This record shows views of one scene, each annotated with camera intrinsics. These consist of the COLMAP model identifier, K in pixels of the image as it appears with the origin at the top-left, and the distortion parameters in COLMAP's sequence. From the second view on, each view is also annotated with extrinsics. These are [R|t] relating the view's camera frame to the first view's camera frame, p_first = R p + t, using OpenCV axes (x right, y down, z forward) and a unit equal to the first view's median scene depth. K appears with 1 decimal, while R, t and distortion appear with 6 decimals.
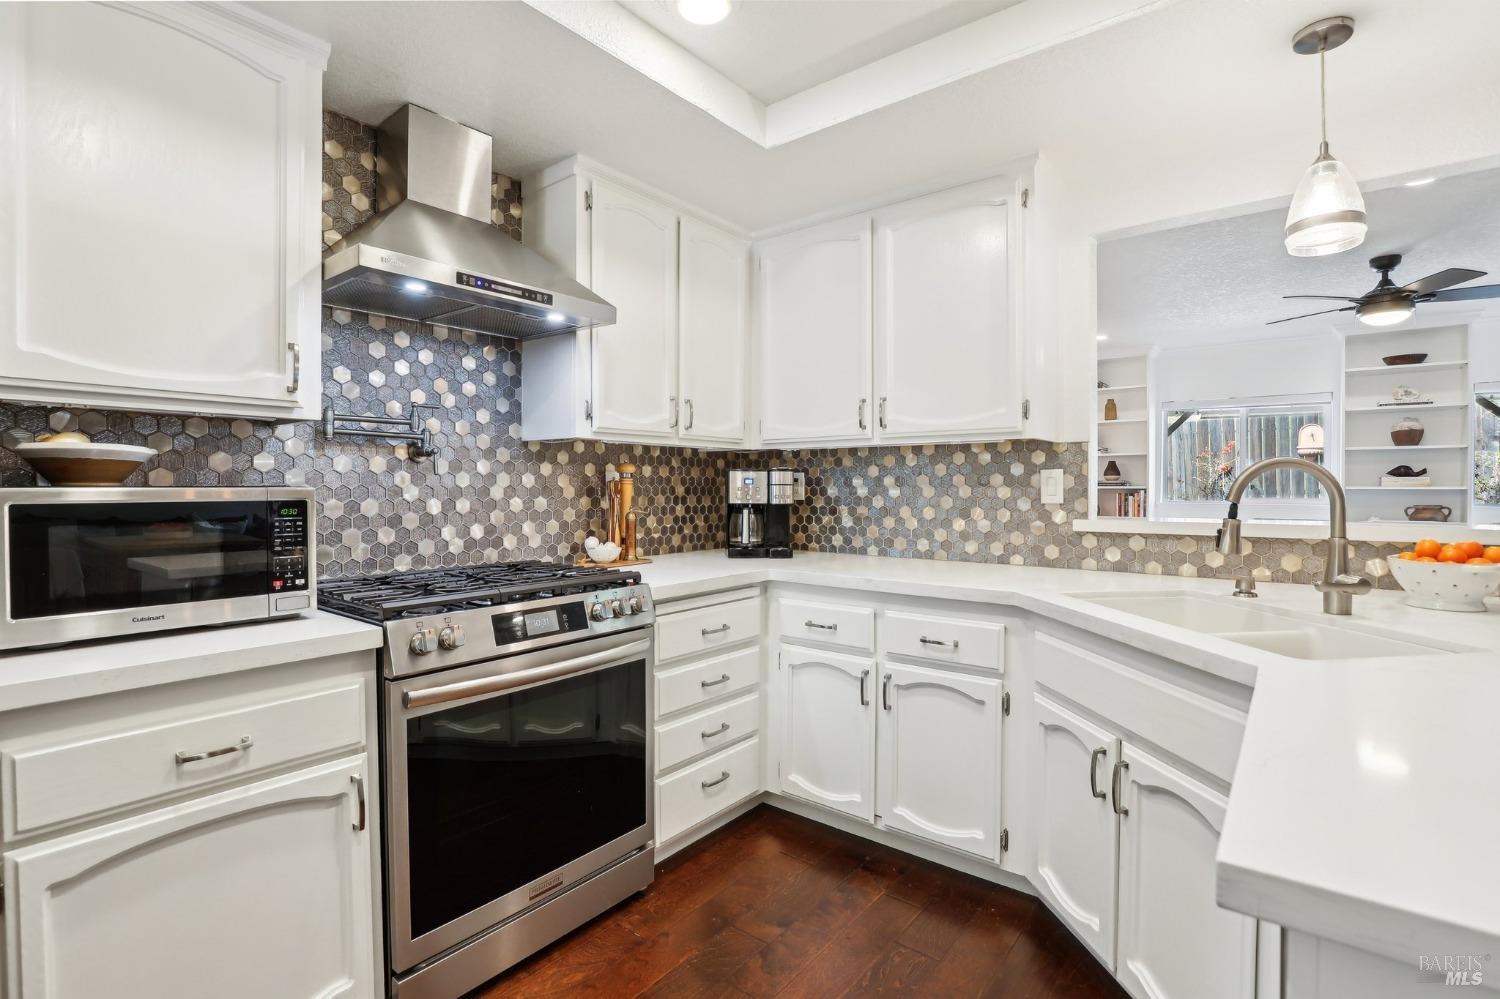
lens RADIAL K [[710.8, 0, 747.8], [0, 710.8, 494.5], [0, 0, 1]] dist [-0.029649, 0.004441]
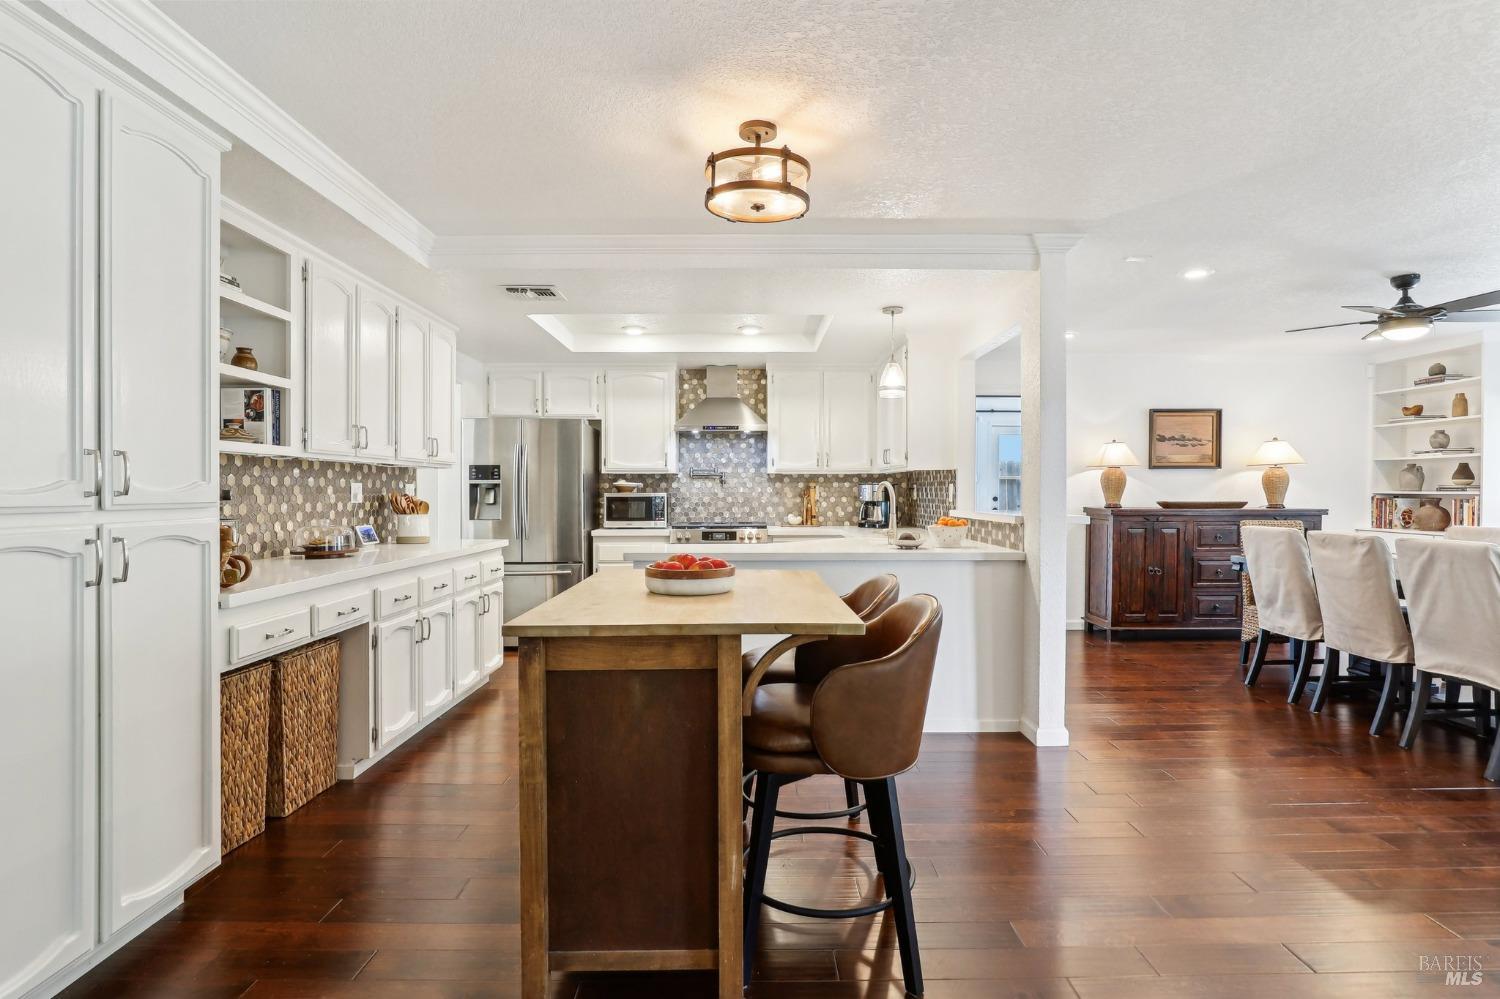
lens RADIAL K [[710.8, 0, 750.9], [0, 710.8, 500.4], [0, 0, 1]] dist [-0.029649, 0.004441]
pose [[0.637456, 0.010630, -0.770413, 1.571701], [-0.006831, 0.999943, 0.008145, -0.003069], [0.770456, 0.000070, 0.637493, -0.631790]]
